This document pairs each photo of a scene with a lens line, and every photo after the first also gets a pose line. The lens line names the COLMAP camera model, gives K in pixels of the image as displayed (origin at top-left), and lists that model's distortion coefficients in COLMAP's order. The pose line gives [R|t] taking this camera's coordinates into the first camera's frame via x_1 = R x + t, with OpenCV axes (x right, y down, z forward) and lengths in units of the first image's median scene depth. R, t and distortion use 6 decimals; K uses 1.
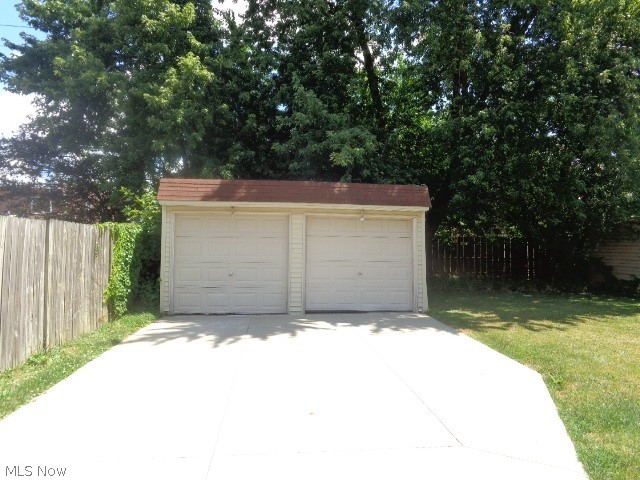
lens RADIAL K [[483.3, 0, 318.2], [0, 483.3, 237.8], [0, 0, 1]] dist [0.005592, 0.007655]
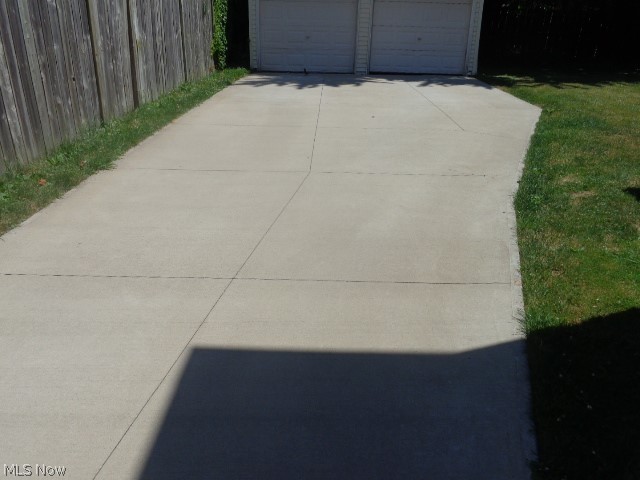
lens RADIAL K [[483.3, 0, 318.2], [0, 483.3, 237.8], [0, 0, 1]] dist [0.005592, 0.007655]
pose [[0.991271, 0.065810, -0.114239, 0.014672], [-0.011315, 0.905776, 0.423606, 0.023247], [0.131352, -0.418615, 0.898614, -0.300292]]
